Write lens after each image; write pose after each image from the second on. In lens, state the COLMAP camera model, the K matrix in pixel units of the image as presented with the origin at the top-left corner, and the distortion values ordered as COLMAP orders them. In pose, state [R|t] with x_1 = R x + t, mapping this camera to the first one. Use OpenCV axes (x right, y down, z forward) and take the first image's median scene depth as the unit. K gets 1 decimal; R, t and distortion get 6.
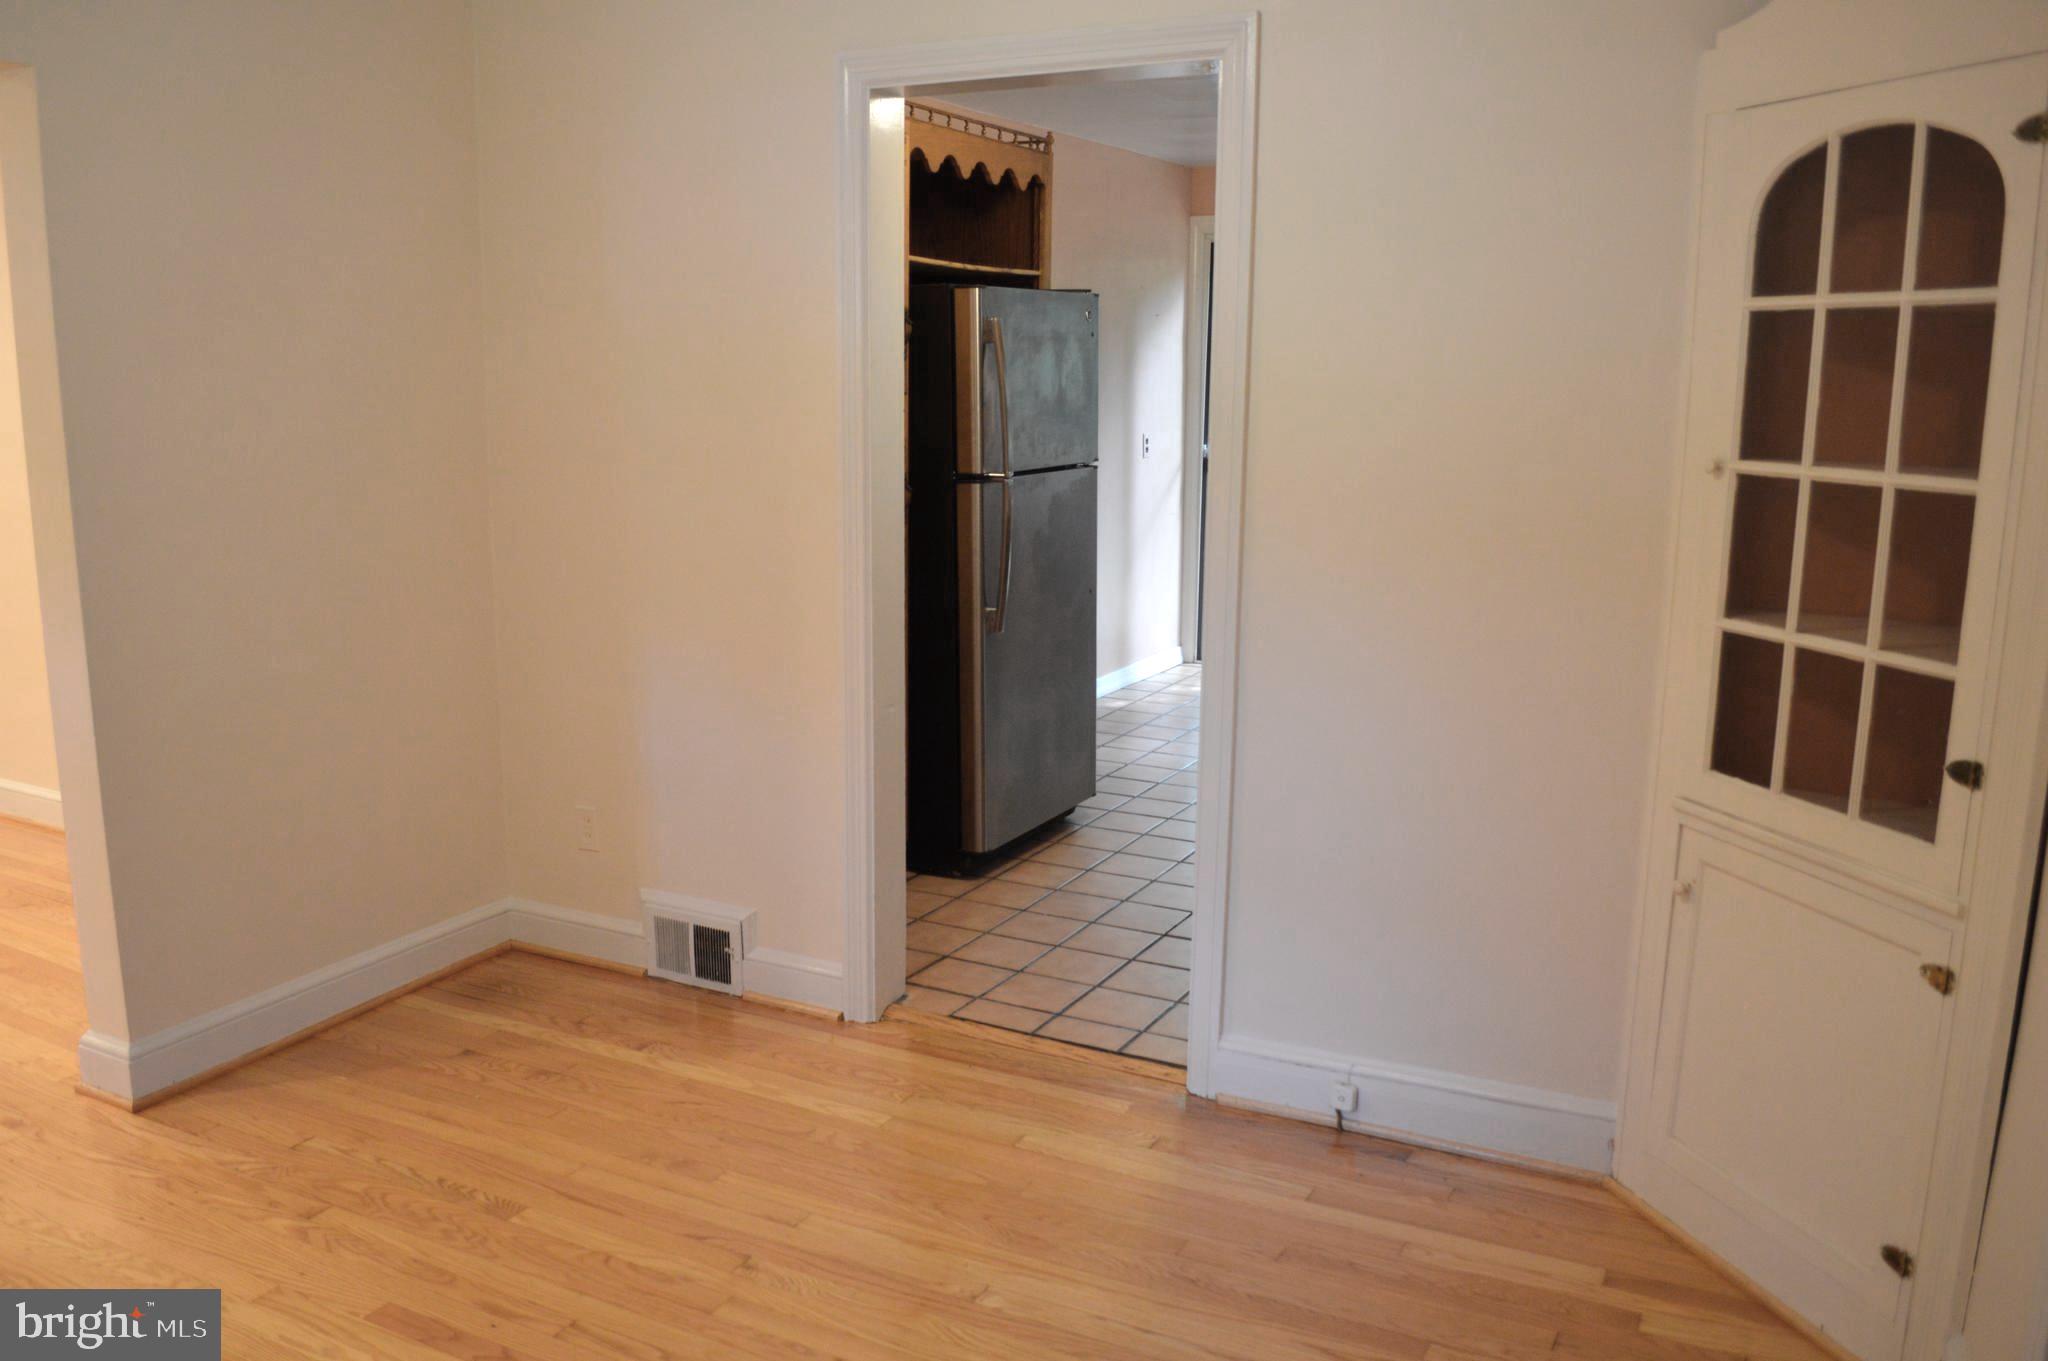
lens RADIAL K [[1635.2, 0, 1027.7], [0, 1635.2, 689.6], [0, 0, 1]] dist [-0.085795, 0.015593]
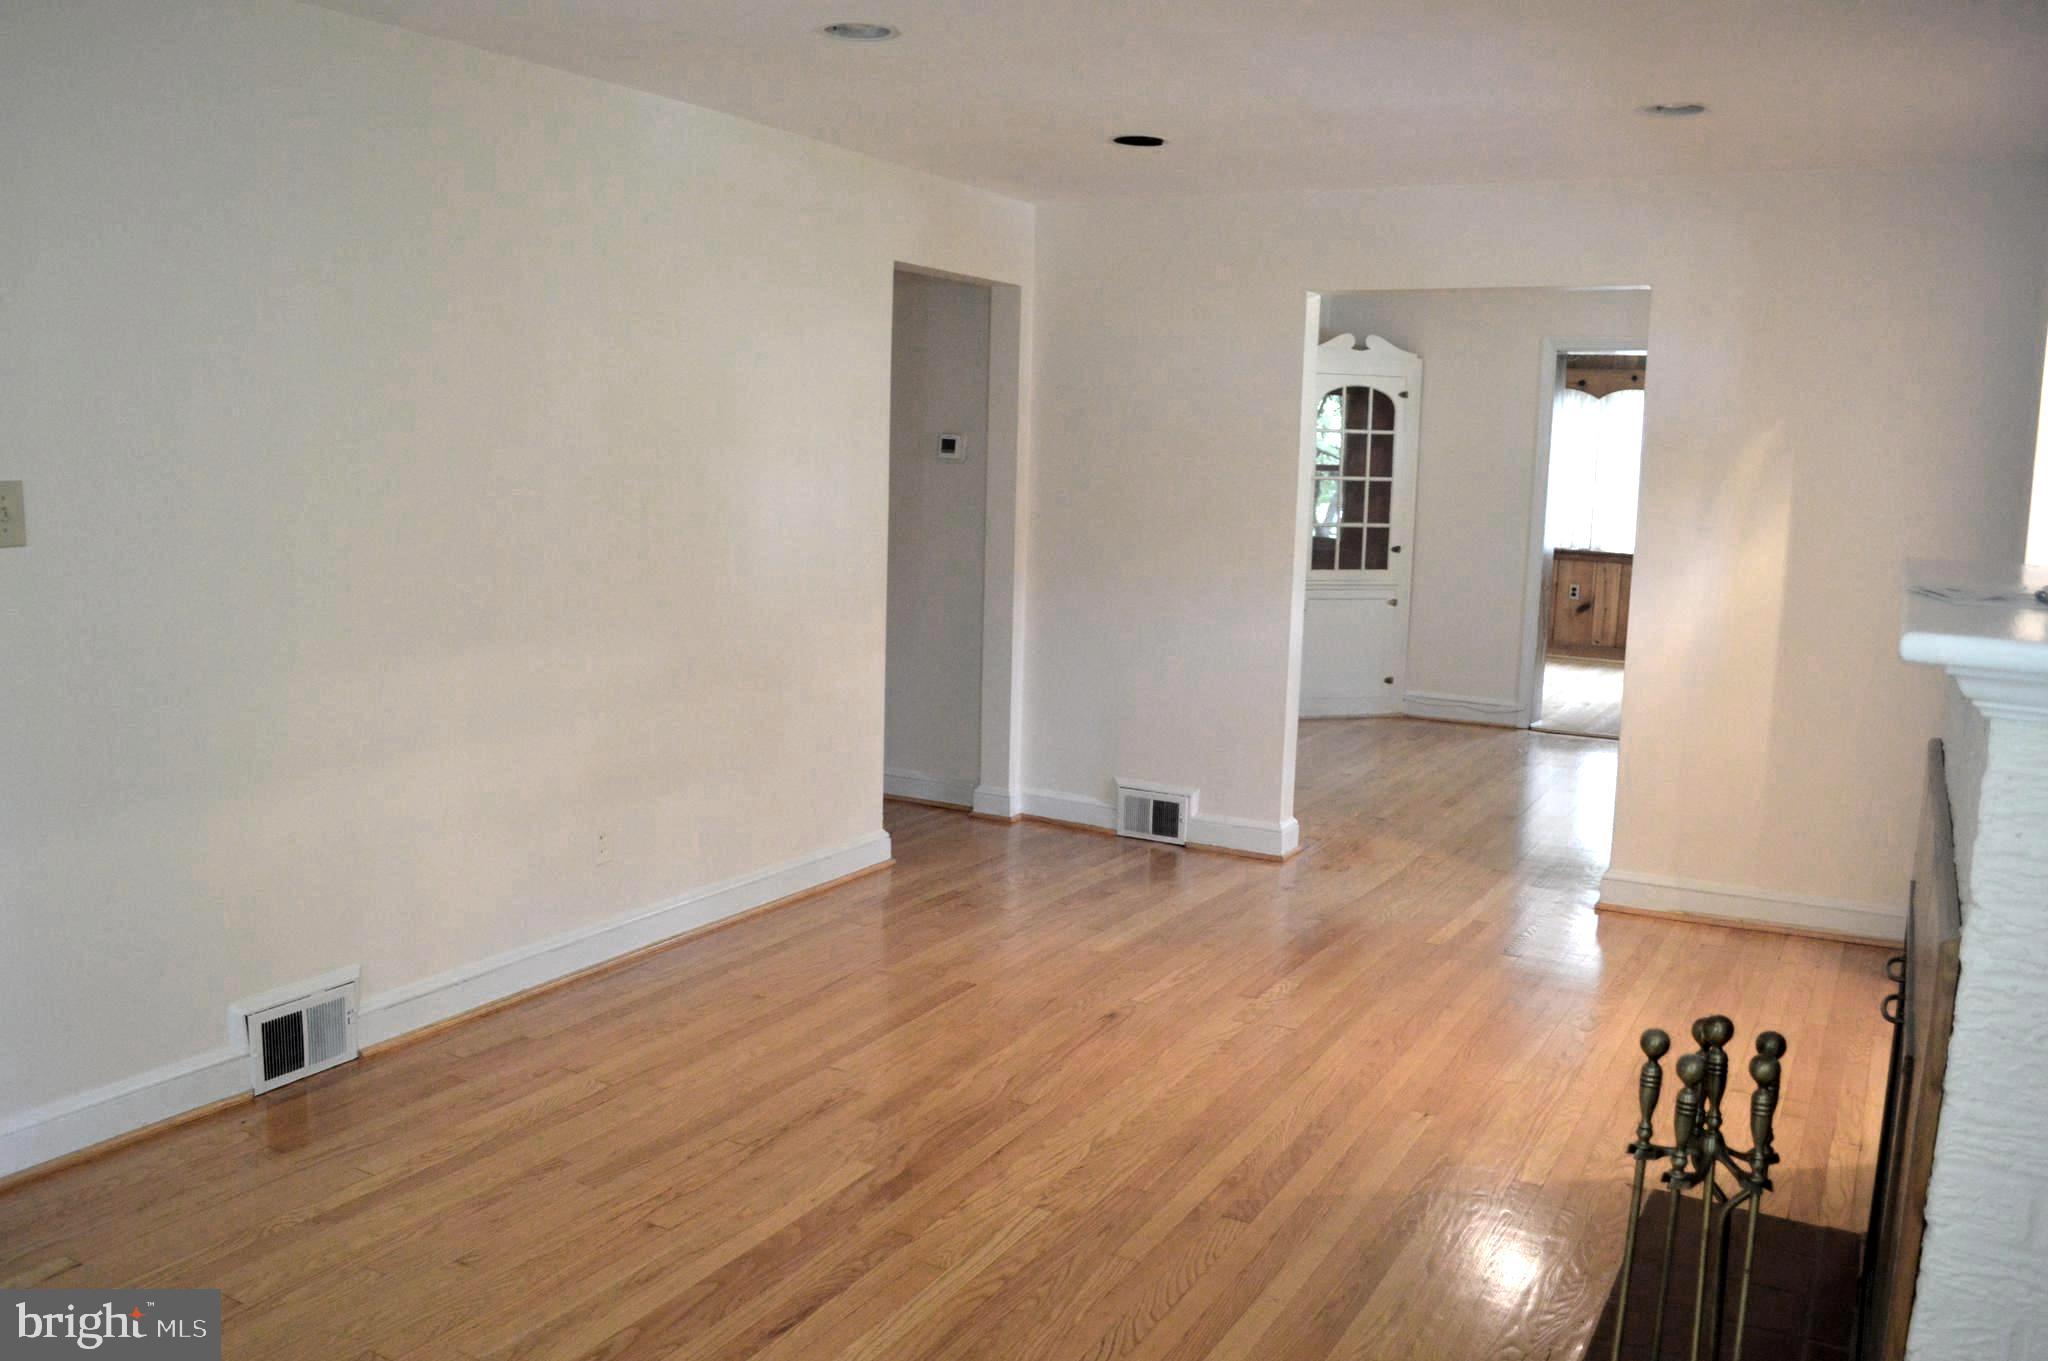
lens RADIAL K [[1635.2, 0, 1015.7], [0, 1635.2, 684.7], [0, 0, 1]] dist [-0.085795, 0.015593]
pose [[0.037672, -0.156444, 0.986968, -3.540456], [0.165936, 0.974936, 0.148203, -0.381302], [-0.985417, 0.158191, 0.062688, 1.721255]]
